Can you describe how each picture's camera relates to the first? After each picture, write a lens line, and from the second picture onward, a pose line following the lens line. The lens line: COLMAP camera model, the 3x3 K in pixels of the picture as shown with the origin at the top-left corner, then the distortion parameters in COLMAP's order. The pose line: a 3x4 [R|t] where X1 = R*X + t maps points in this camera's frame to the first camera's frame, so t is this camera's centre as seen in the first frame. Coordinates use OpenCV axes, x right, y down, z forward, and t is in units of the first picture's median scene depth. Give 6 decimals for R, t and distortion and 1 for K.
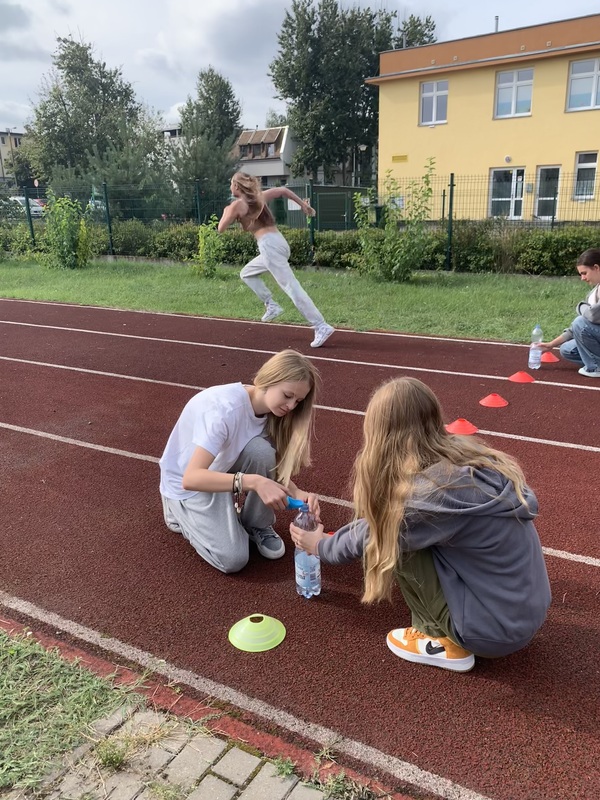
lens RADIAL K [[615.1, 0, 302.4], [0, 615.1, 402.8], [0, 0, 1]] dist [0.037083, -0.042857]
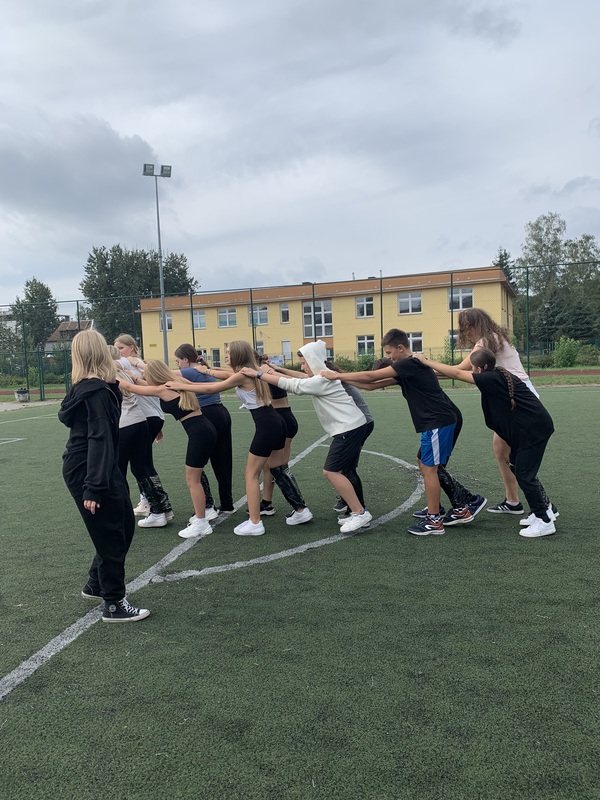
lens RADIAL K [[615.1, 0, 297.9], [0, 615.1, 398.0], [0, 0, 1]] dist [0.037083, -0.042857]
pose [[0.954672, -0.048002, 0.293763, 0.000952], [0.120151, 0.965082, -0.232767, 0.168456], [-0.272332, 0.257512, 0.927104, -0.533619]]
